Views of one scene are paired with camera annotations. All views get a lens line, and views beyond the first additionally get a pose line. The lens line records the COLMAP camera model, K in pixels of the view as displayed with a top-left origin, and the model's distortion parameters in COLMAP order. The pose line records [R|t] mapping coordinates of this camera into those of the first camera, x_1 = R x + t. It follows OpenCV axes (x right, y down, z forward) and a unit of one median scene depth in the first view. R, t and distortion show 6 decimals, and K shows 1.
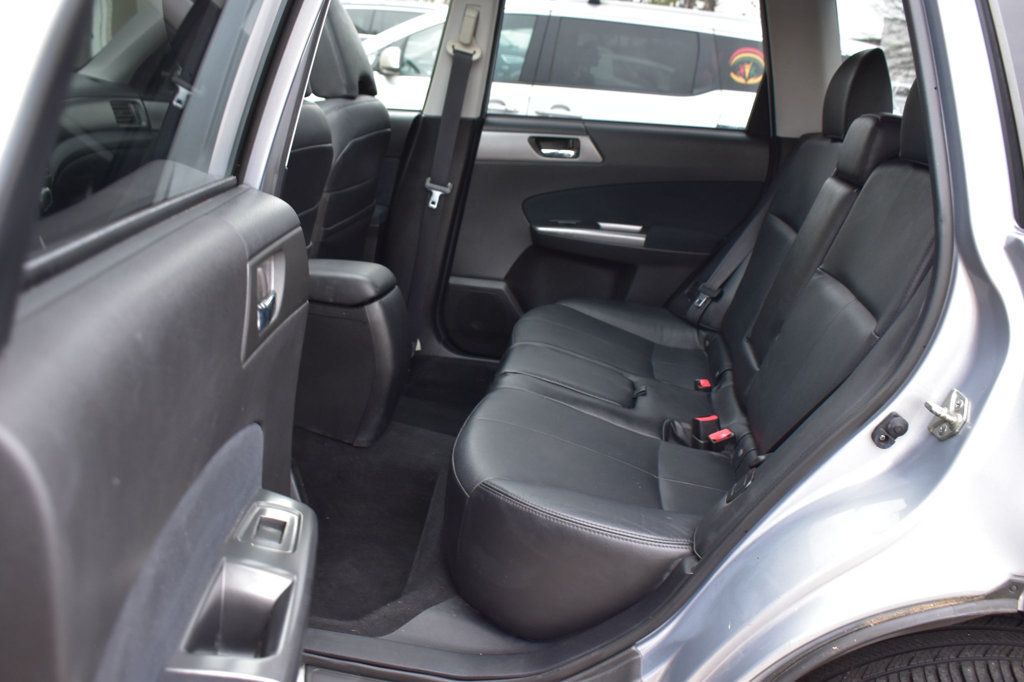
lens RADIAL K [[942.3, 0, 529.7], [0, 942.3, 336.4], [0, 0, 1]] dist [-0.086542, 0.007947]
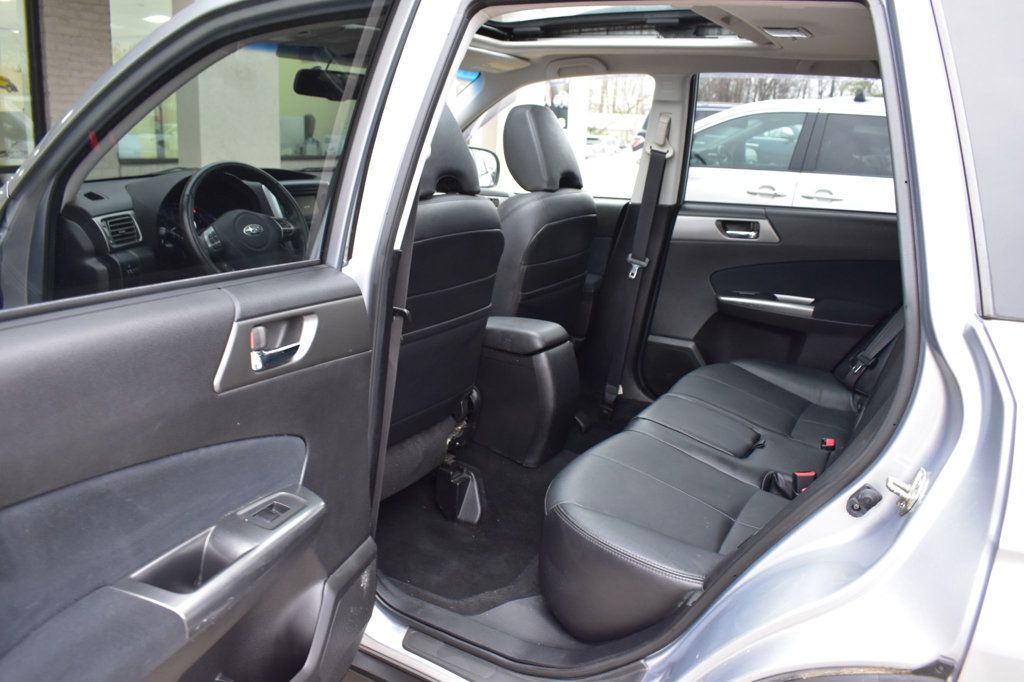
lens RADIAL K [[777.1, 0, 512.0], [0, 777.1, 341.0], [0, 0, 1]] dist [-0.093017, -0.003858]
pose [[0.926022, 0.050216, -0.374116, 0.137572], [-0.068368, 0.997032, -0.035401, -0.009546], [0.371228, 0.058360, 0.926706, 0.014906]]
